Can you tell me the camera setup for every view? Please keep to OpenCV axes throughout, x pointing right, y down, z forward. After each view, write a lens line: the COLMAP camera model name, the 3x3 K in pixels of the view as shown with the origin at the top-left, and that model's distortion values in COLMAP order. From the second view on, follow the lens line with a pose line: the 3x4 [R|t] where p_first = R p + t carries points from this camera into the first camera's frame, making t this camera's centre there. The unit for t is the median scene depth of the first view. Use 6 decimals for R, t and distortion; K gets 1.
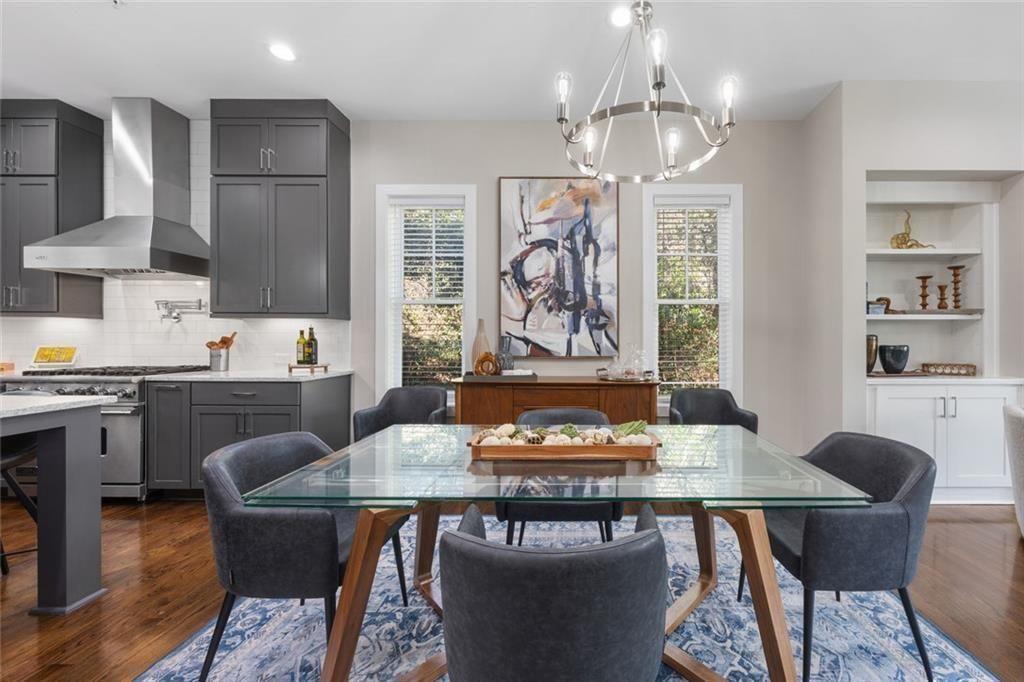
lens RADIAL K [[407.7, 0, 562.6], [0, 407.7, 337.6], [0, 0, 1]] dist [0.002281, -0.000885]
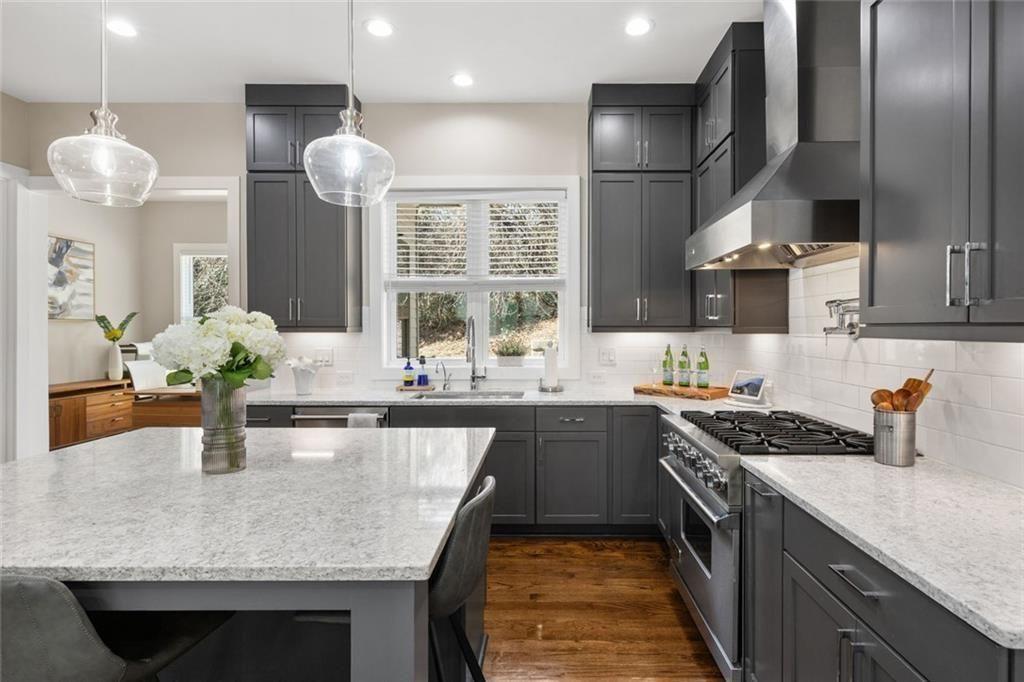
lens RADIAL K [[539.9, 0, 544.9], [0, 539.9, 337.8], [0, 0, 1]] dist [0.001978, 0.001444]
pose [[0.017975, 0.013419, -0.999748, -0.292707], [-0.004292, 0.999902, 0.013344, -0.050605], [0.999829, 0.004051, 0.018031, 0.622212]]
